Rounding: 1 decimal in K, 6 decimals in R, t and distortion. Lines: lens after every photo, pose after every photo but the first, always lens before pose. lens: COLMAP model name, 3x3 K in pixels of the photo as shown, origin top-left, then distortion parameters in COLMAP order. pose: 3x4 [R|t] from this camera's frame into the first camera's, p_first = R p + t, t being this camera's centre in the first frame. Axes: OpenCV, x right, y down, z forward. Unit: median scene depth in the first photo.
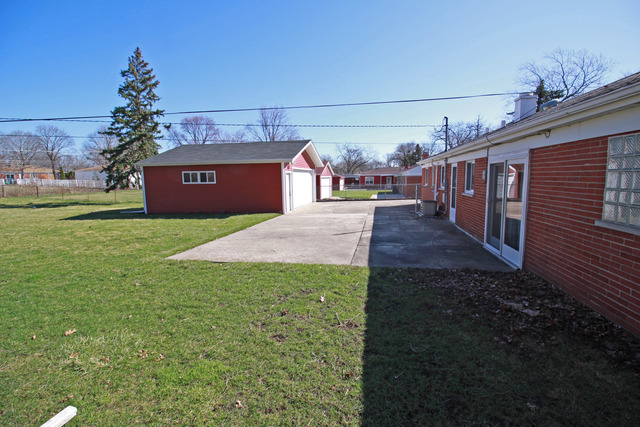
lens RADIAL K [[297.2, 0, 317.0], [0, 297.2, 211.3], [0, 0, 1]] dist [0.000348, -0.012525]
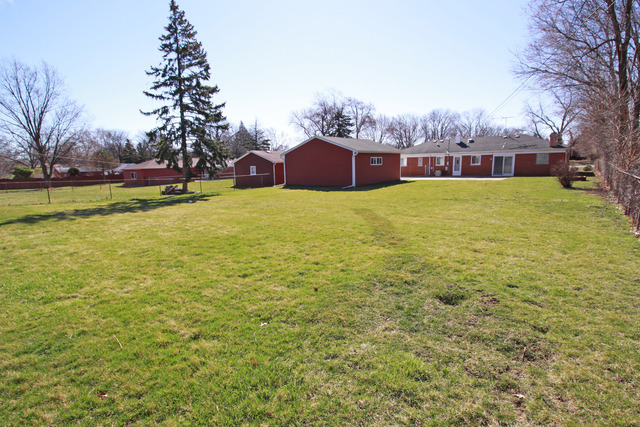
lens RADIAL K [[322.4, 0, 320.4], [0, 322.4, 235.3], [0, 0, 1]] dist [0.000380, -0.015853]
pose [[0.472473, -0.194291, 0.859663, -2.901367], [0.116103, 0.980619, 0.157817, -0.038489], [-0.873665, 0.025245, 0.485873, 0.565779]]
